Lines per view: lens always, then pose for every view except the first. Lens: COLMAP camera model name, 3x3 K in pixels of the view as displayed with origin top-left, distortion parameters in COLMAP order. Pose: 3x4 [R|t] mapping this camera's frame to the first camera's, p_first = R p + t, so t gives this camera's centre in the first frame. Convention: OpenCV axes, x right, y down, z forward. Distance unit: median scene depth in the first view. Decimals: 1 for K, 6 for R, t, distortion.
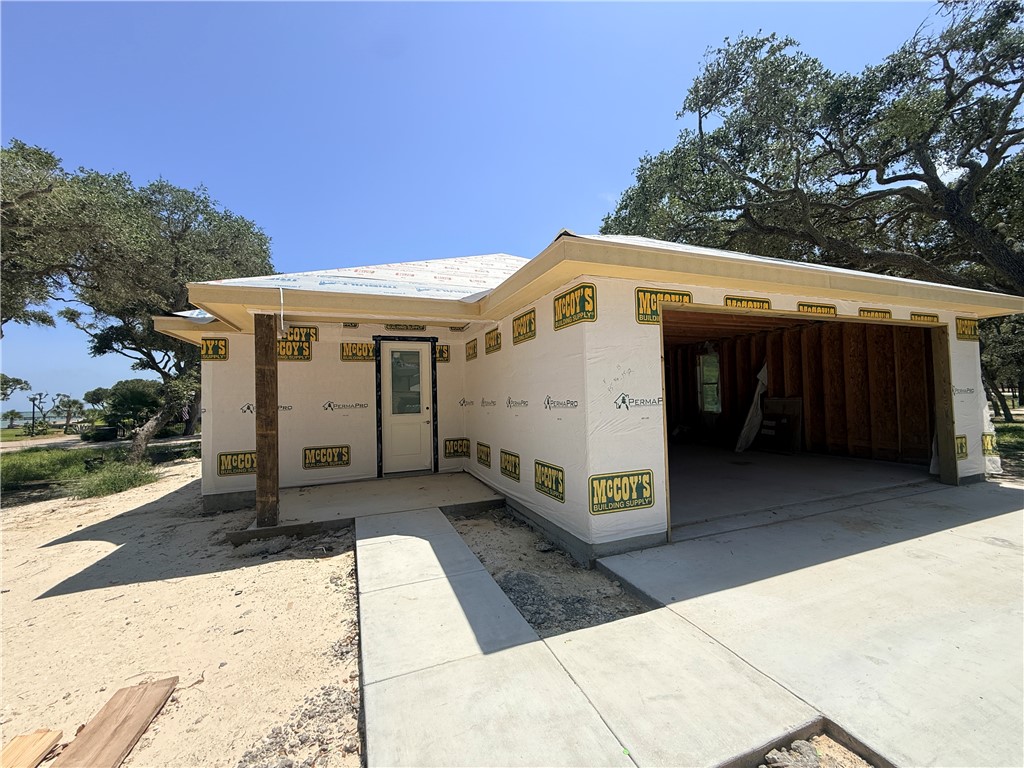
lens RADIAL K [[407.7, 0, 510.1], [0, 407.7, 383.7], [0, 0, 1]] dist [-0.000575, 0.000640]
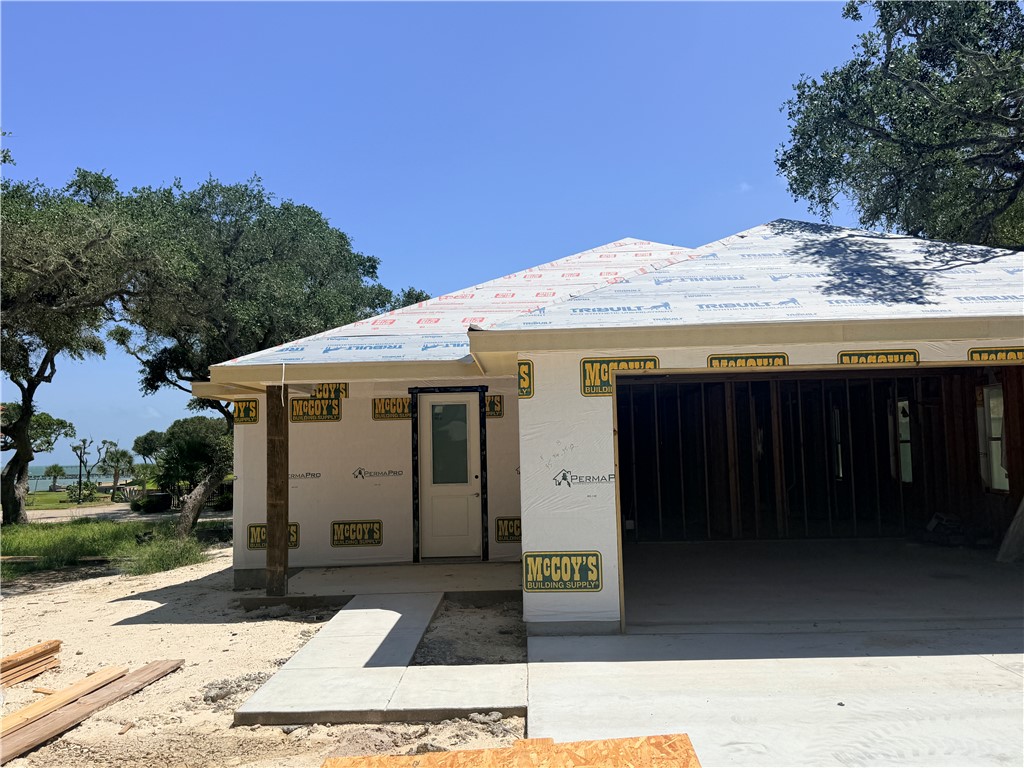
lens RADIAL K [[834.8, 0, 510.8], [0, 834.8, 388.9], [0, 0, 1]] dist [0.172222, -0.335964]
pose [[0.924524, -0.023640, -0.380391, 0.497036], [0.011388, 0.999342, -0.034430, -0.054706], [0.380954, 0.027499, 0.924185, -0.484920]]
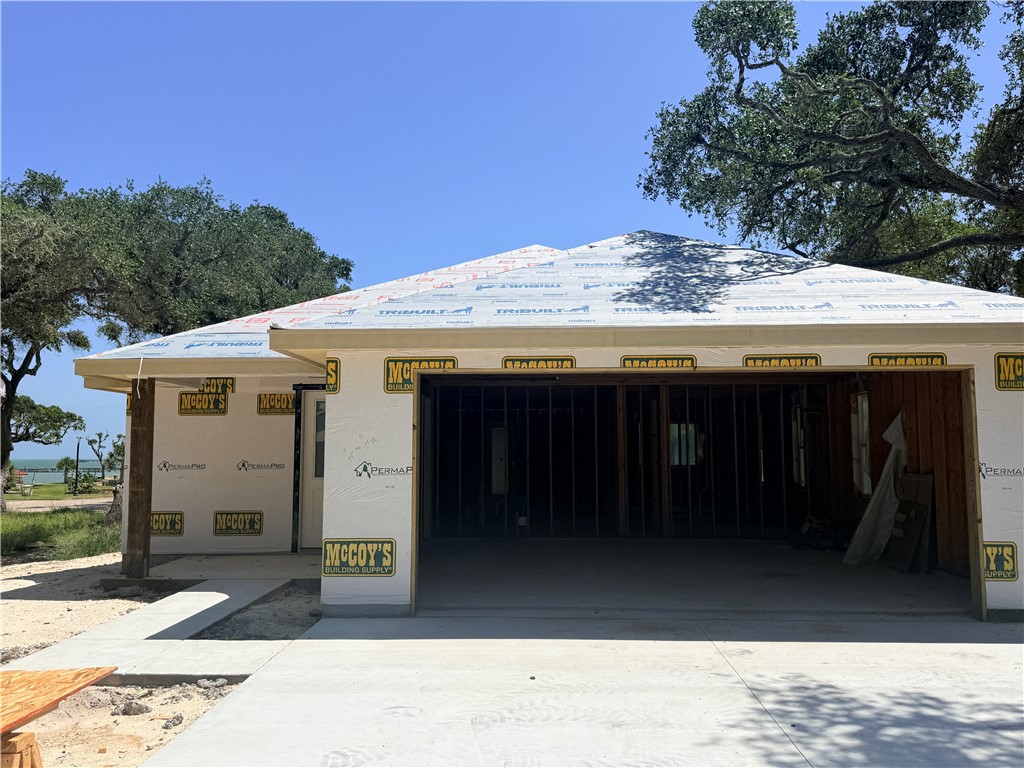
lens RADIAL K [[838.2, 0, 510.0], [0, 838.2, 380.9], [0, 0, 1]] dist [0.134620, -0.240659]
pose [[0.914475, -0.010979, -0.404492, 0.795842], [-0.008928, 0.998841, -0.047296, -0.044859], [0.404543, 0.046862, 0.913318, -0.437173]]
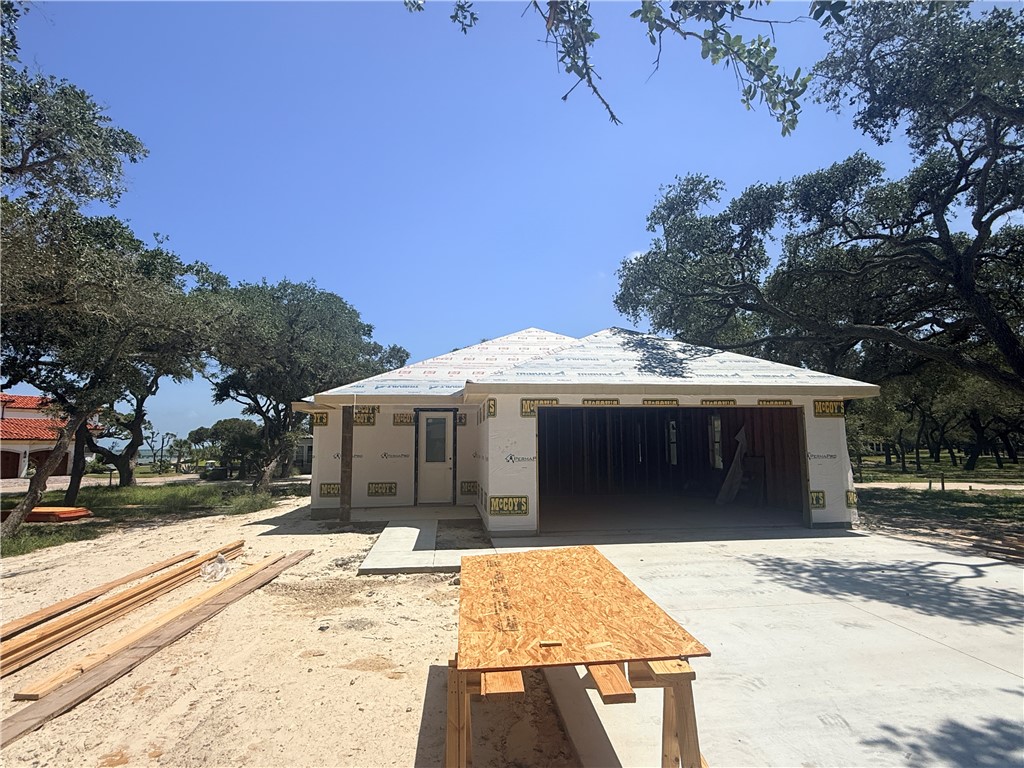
lens RADIAL K [[533.4, 0, 512.0], [0, 533.4, 384.0], [0, 0, 1]] dist [-0.000495, 0.000189]
pose [[0.967786, -0.008517, -0.251631, 0.493567], [-0.011041, 0.997031, -0.076211, -0.061834], [0.251533, 0.076534, 0.964818, -0.780697]]
